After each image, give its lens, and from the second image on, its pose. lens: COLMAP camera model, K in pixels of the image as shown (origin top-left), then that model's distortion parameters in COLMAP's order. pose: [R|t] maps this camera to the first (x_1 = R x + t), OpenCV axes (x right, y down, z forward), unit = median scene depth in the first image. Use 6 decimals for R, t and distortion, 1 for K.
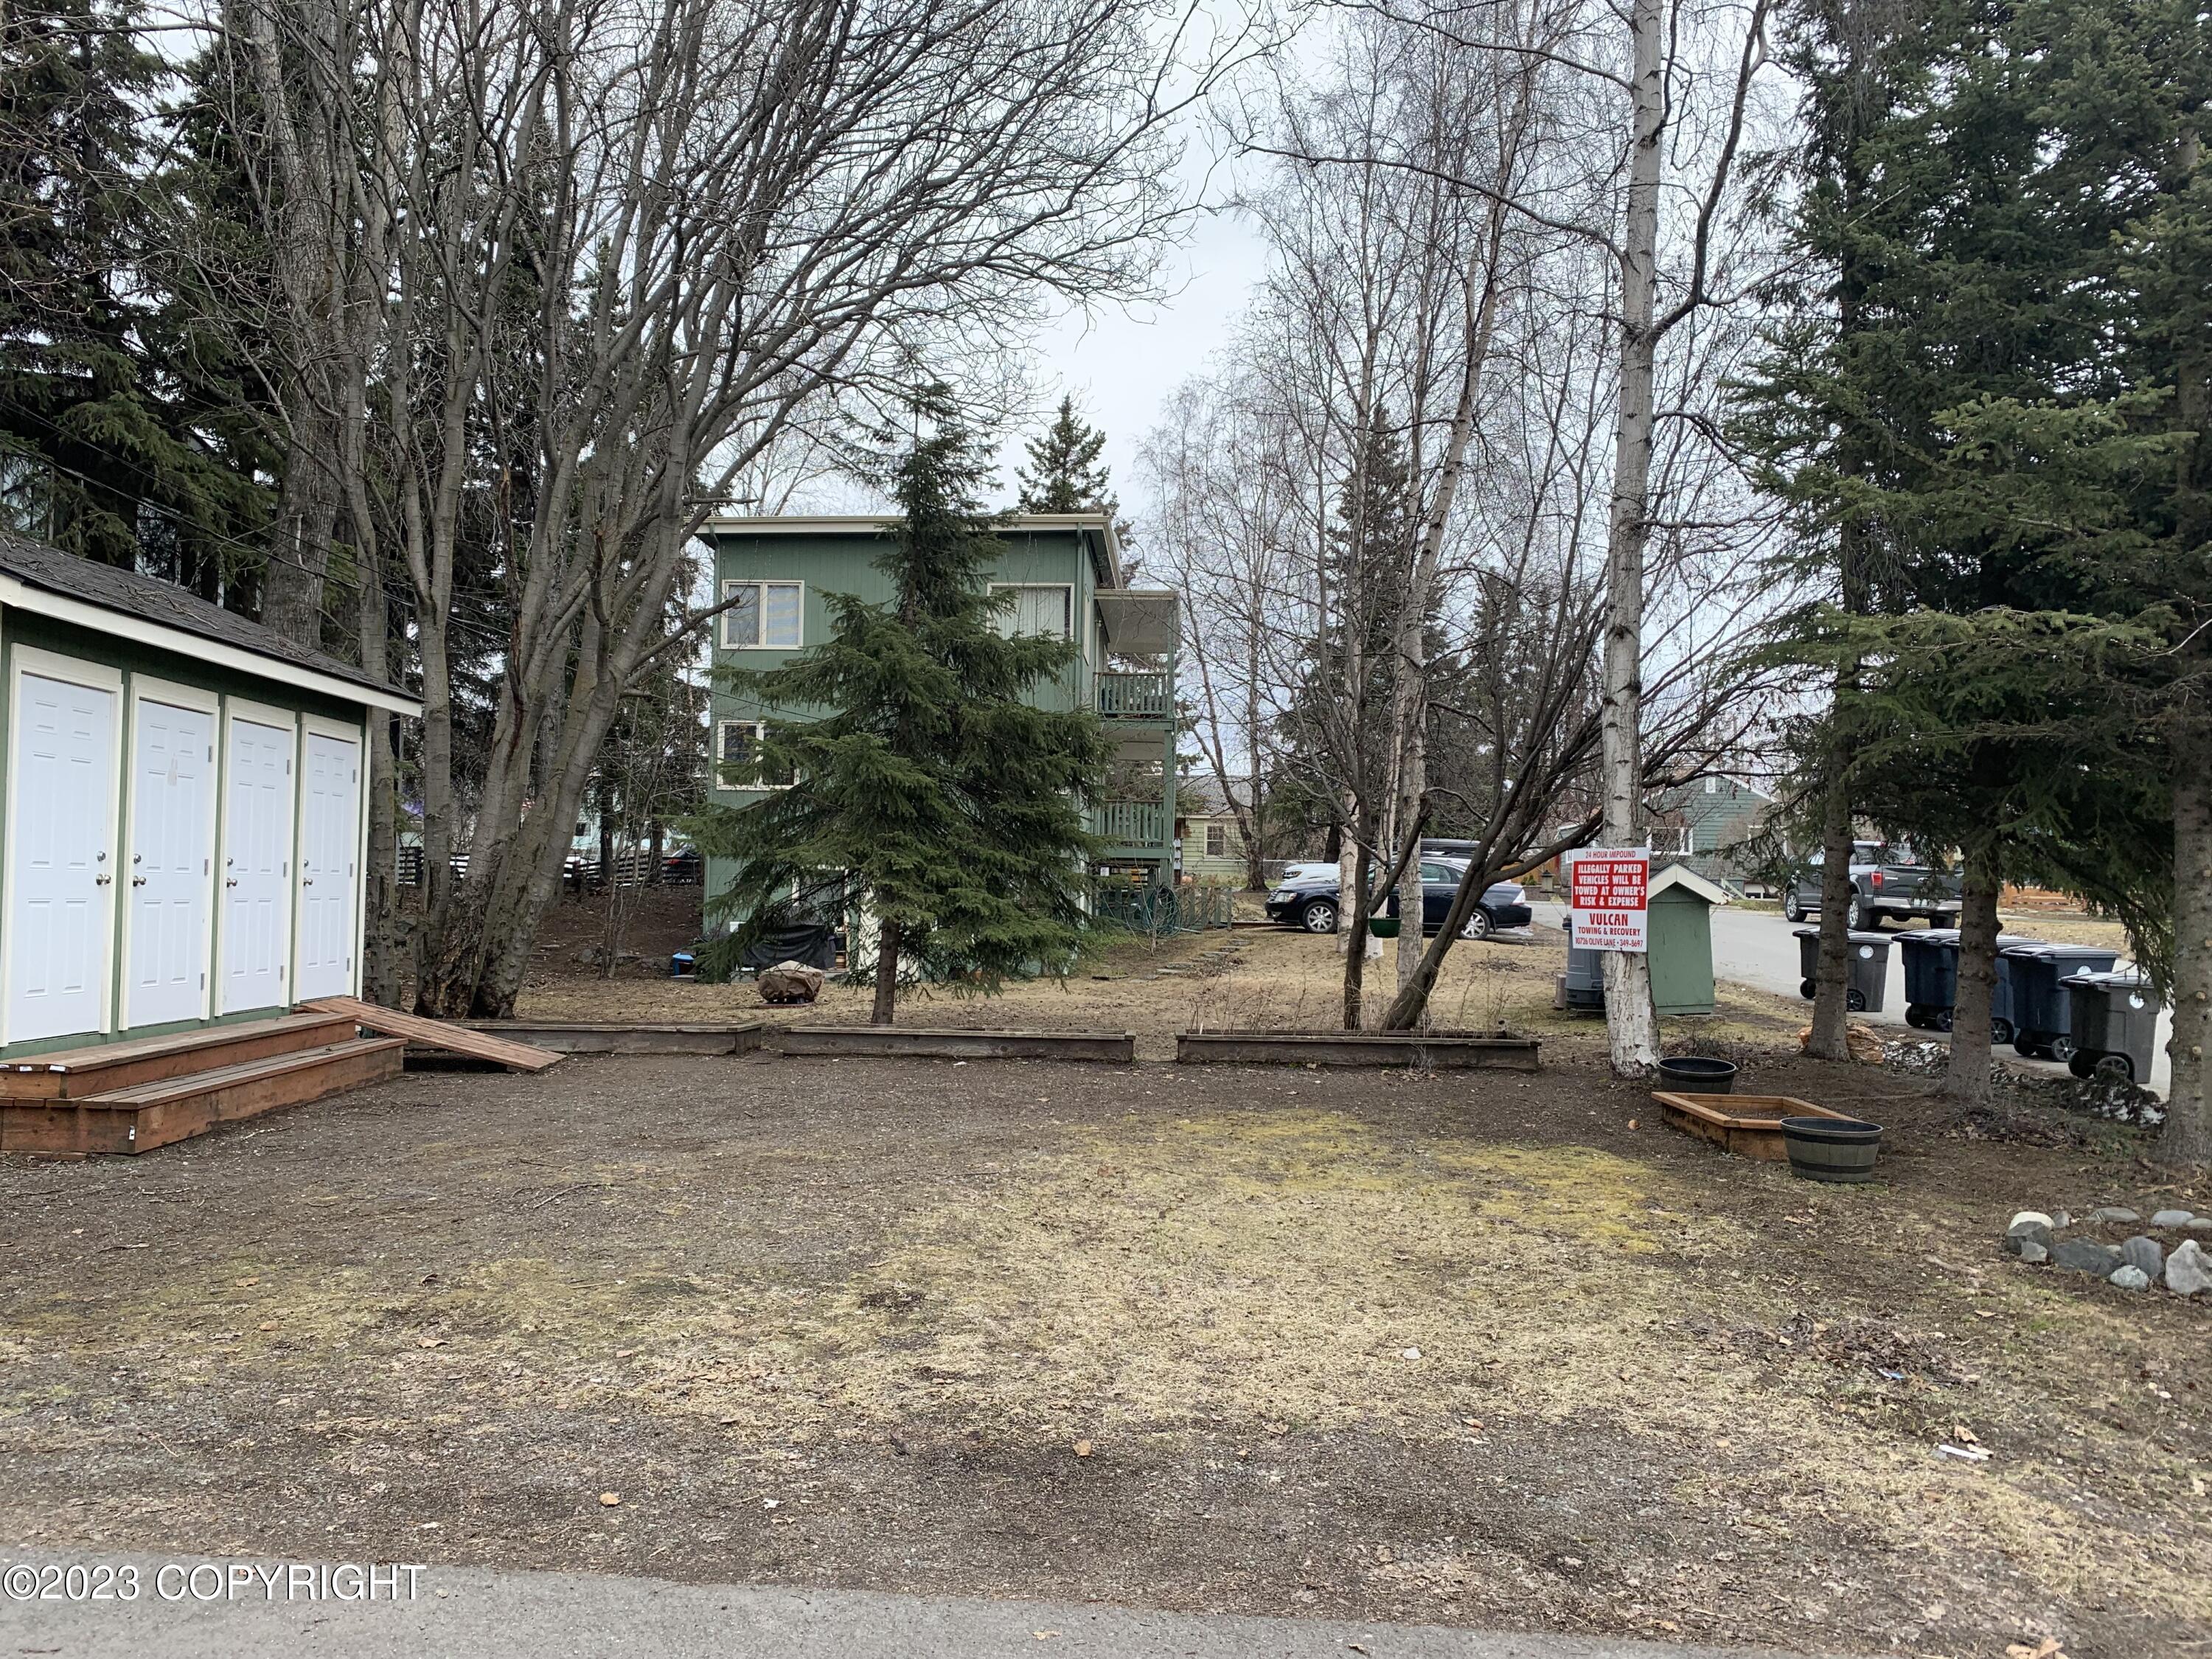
lens RADIAL K [[1670.2, 0, 1106.0], [0, 1670.2, 829.5], [0, 0, 1]] dist [0.081958, -0.153413]
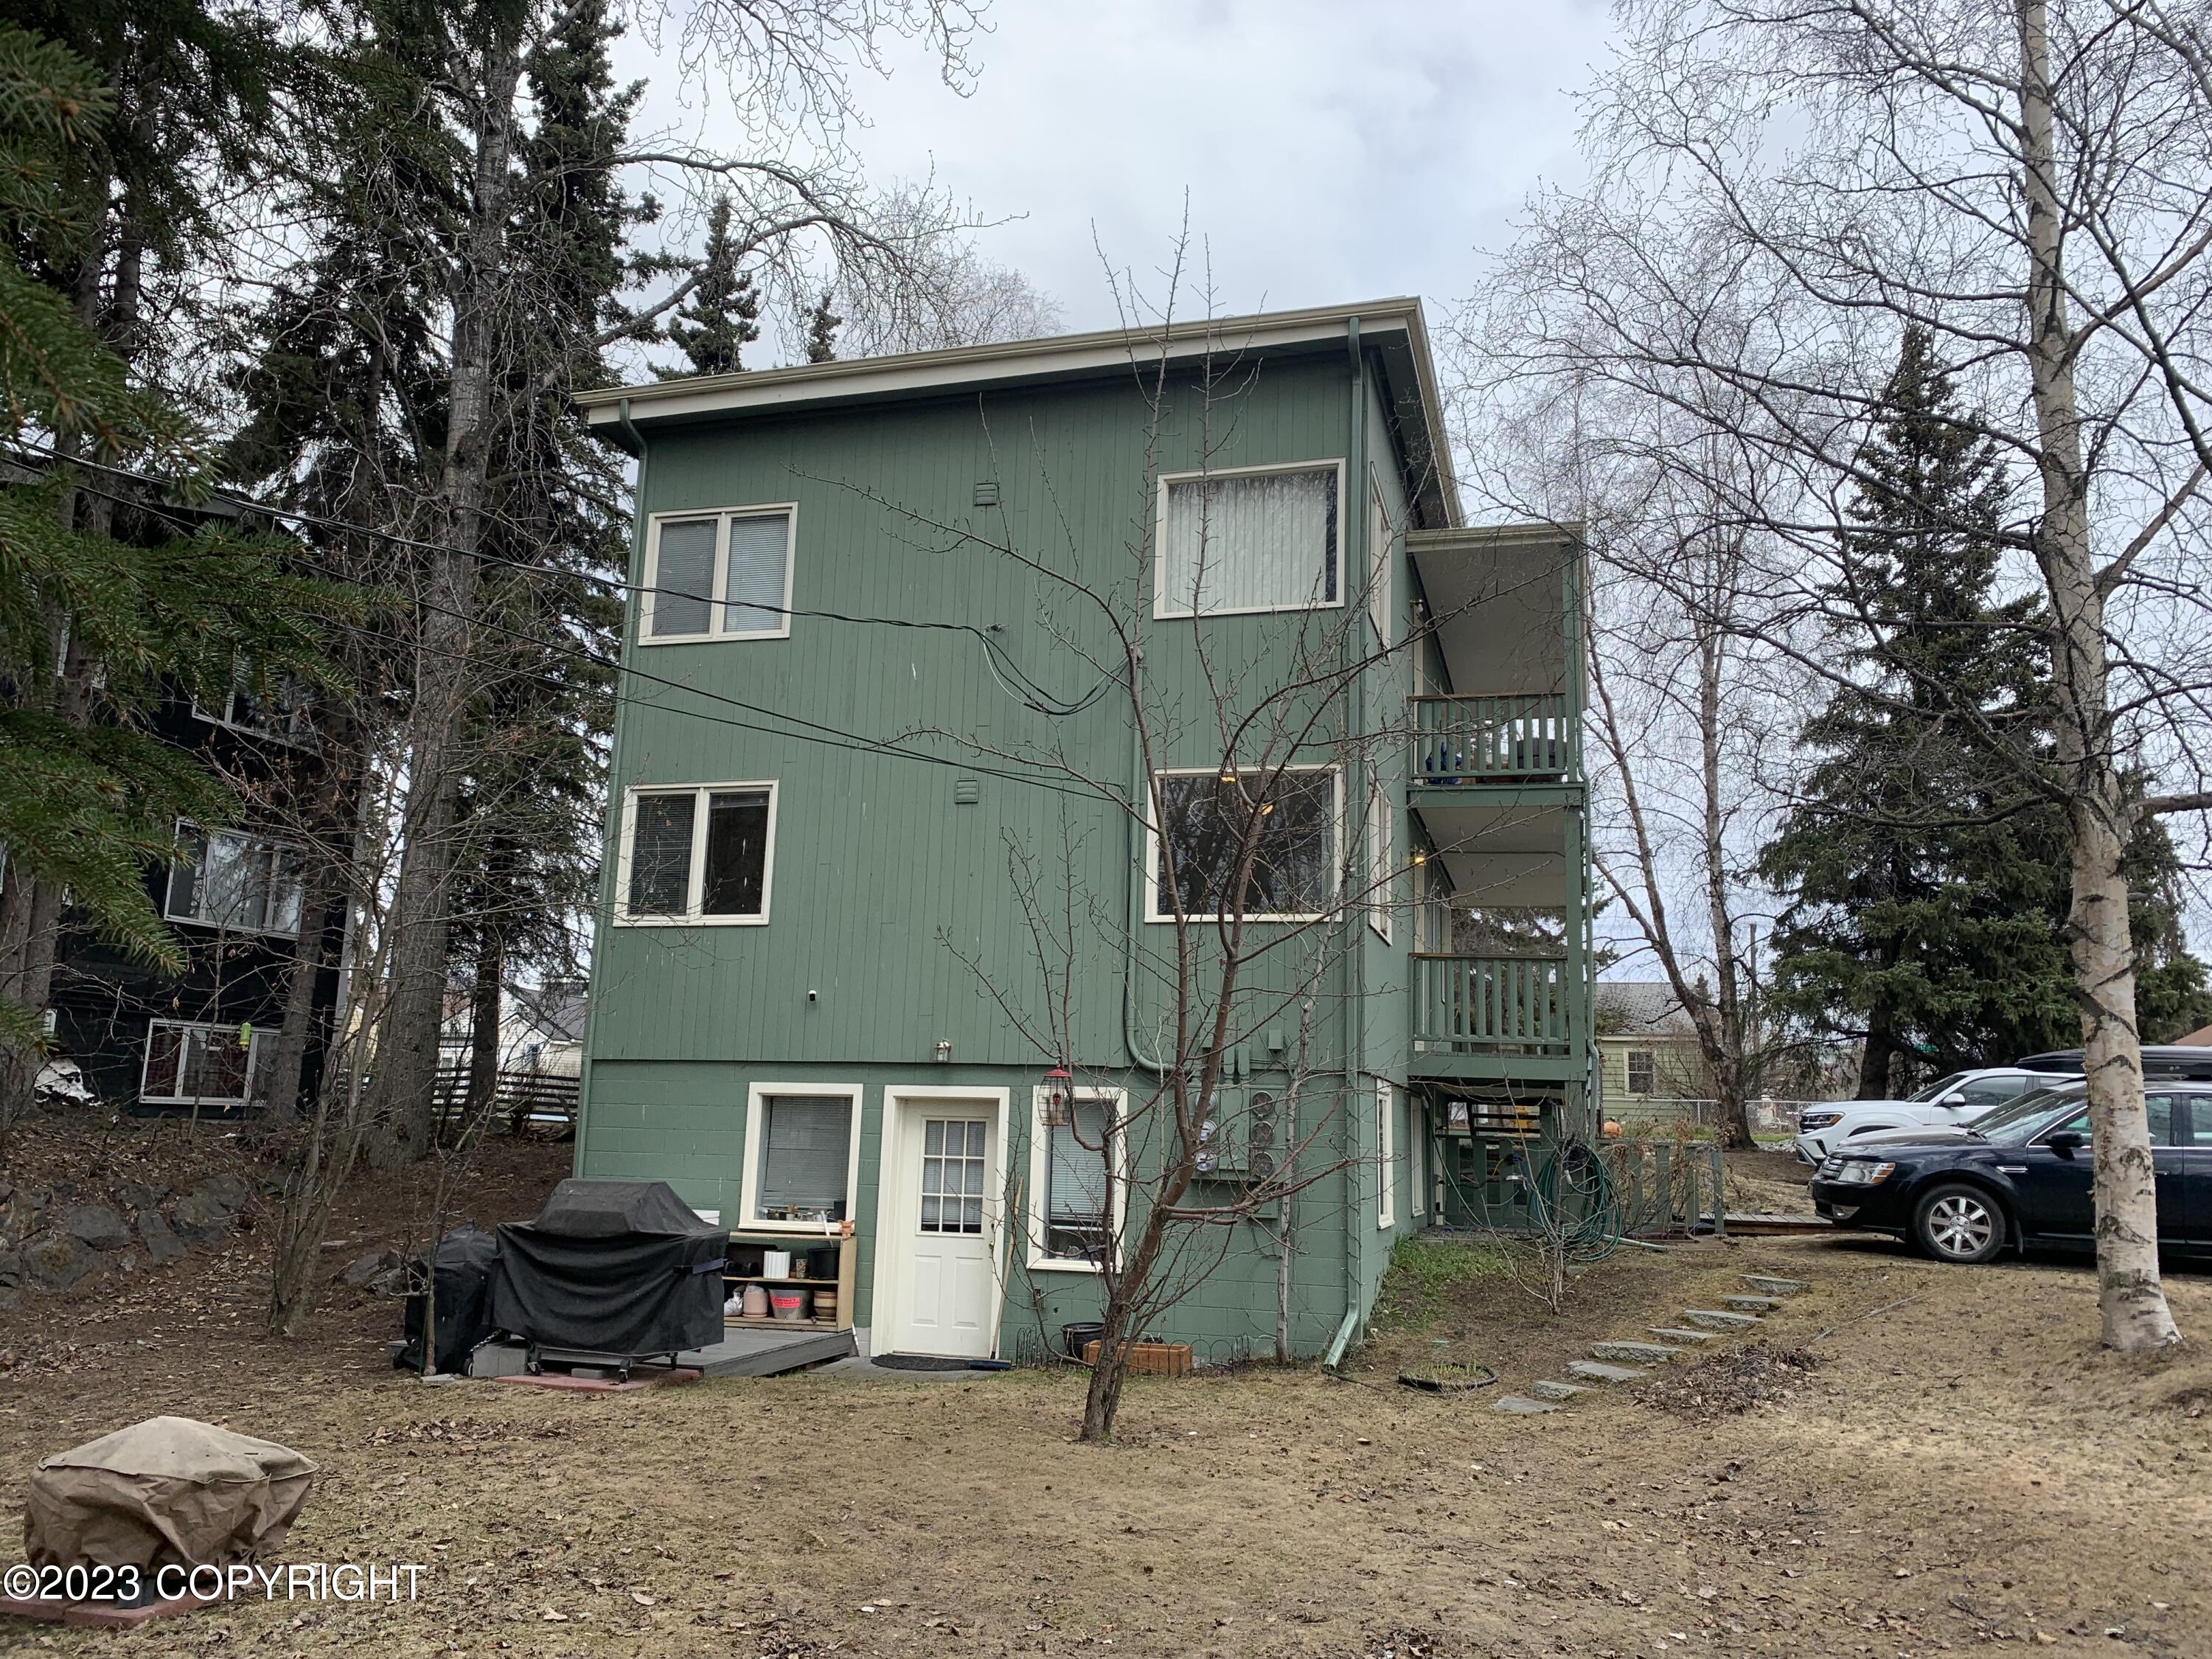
lens RADIAL K [[1670.2, 0, 1106.0], [0, 1670.2, 829.5], [0, 0, 1]] dist [0.081958, -0.153413]
pose [[0.974278, -0.029404, -0.223423, 0.019011], [-0.002976, 0.989686, -0.143226, 0.019658], [0.225330, 0.140207, 0.964141, 0.653110]]
